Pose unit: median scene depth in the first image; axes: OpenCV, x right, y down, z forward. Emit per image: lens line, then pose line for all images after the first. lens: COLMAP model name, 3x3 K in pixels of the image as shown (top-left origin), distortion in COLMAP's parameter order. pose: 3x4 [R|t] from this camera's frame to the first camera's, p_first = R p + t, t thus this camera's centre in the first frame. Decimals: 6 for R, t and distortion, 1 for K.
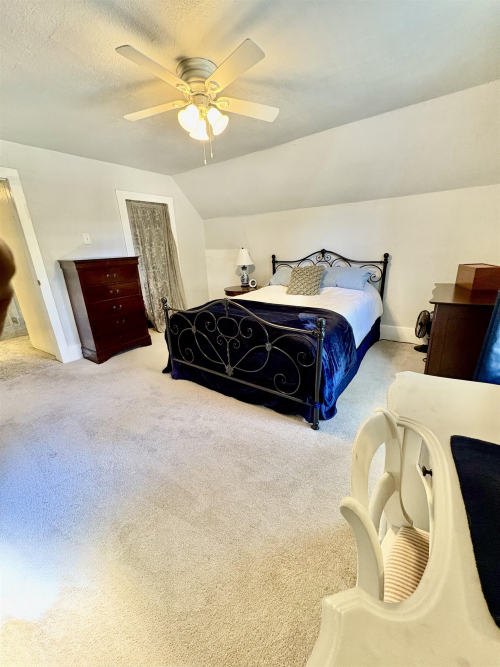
lens RADIAL K [[271.9, 0, 250.4], [0, 271.9, 333.8], [0, 0, 1]] dist [-0.000861, -0.000098]
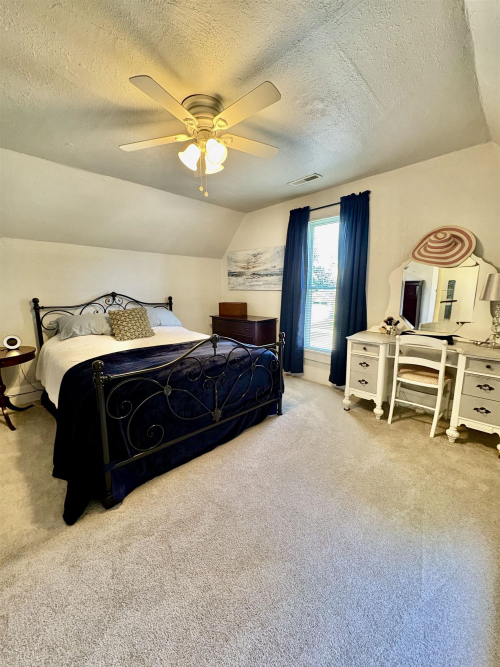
lens RADIAL K [[271.9, 0, 249.0], [0, 271.9, 332.3], [0, 0, 1]] dist [-0.000861, -0.000098]
pose [[0.145018, -0.109769, 0.983321, -0.727113], [0.302186, 0.951255, 0.061624, -0.118075], [-0.942153, 0.288210, 0.171120, 0.534949]]
